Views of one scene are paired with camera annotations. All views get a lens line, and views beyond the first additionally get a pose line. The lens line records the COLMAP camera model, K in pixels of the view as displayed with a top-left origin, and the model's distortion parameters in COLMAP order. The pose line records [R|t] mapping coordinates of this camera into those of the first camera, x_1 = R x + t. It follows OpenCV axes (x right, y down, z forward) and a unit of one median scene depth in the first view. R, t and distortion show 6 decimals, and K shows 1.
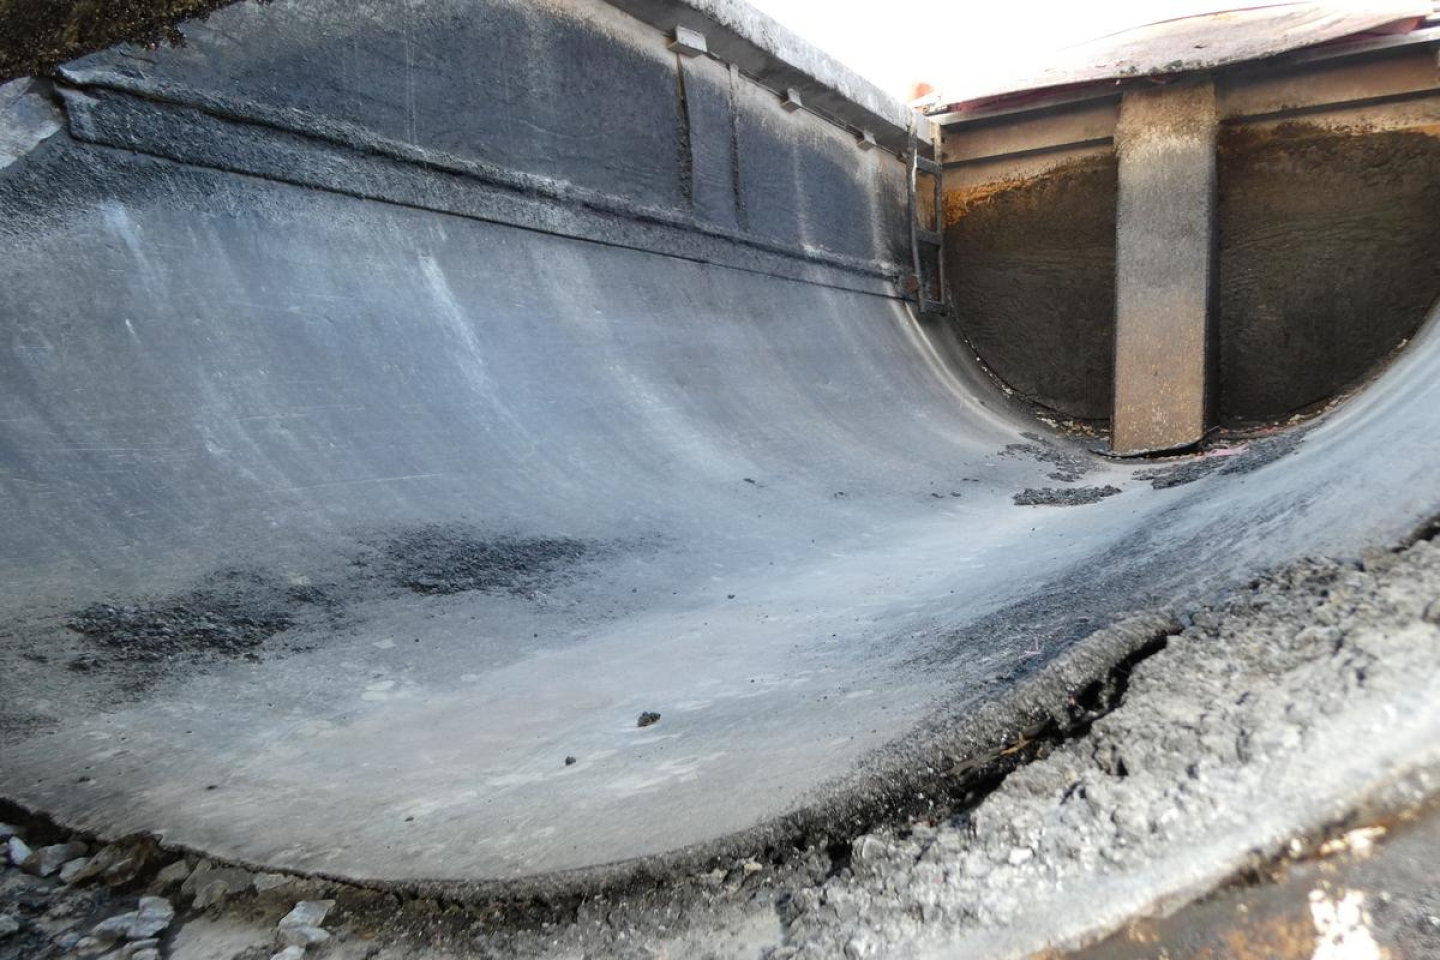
lens RADIAL K [[1017.9, 0, 709.0], [0, 1017.9, 479.0], [0, 0, 1]] dist [-0.006615, -0.032510]
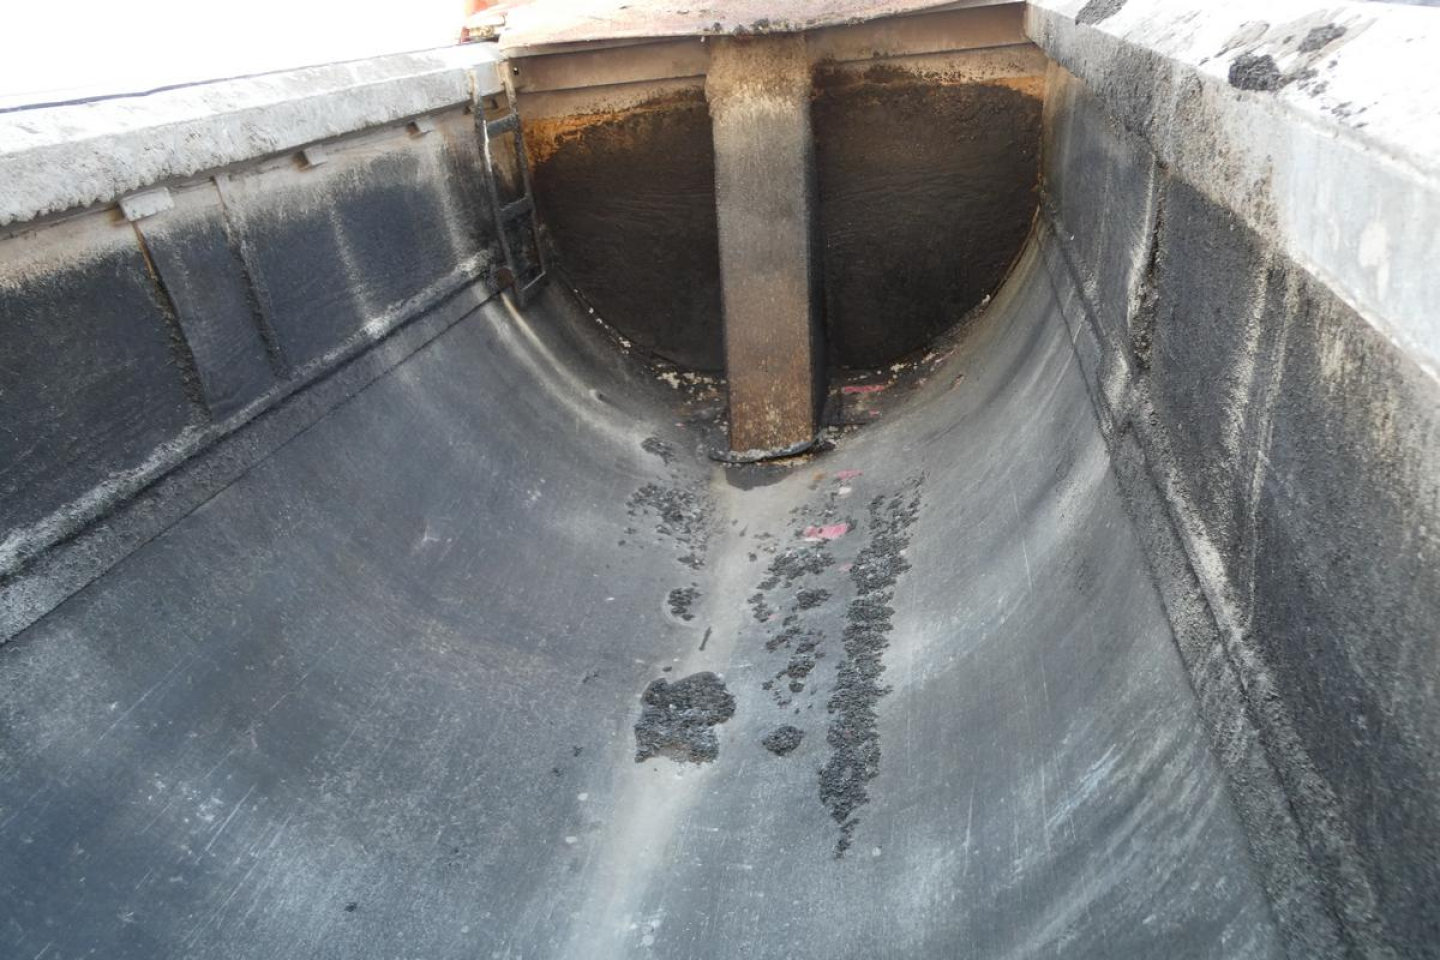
lens RADIAL K [[1017.9, 0, 720.4], [0, 1017.9, 478.6], [0, 0, 1]] dist [-0.006615, -0.032510]
pose [[0.935745, -0.200374, 0.290225, 0.087527], [0.091284, 0.932487, 0.349478, -0.341837], [-0.340658, -0.300529, 0.890862, 0.099754]]
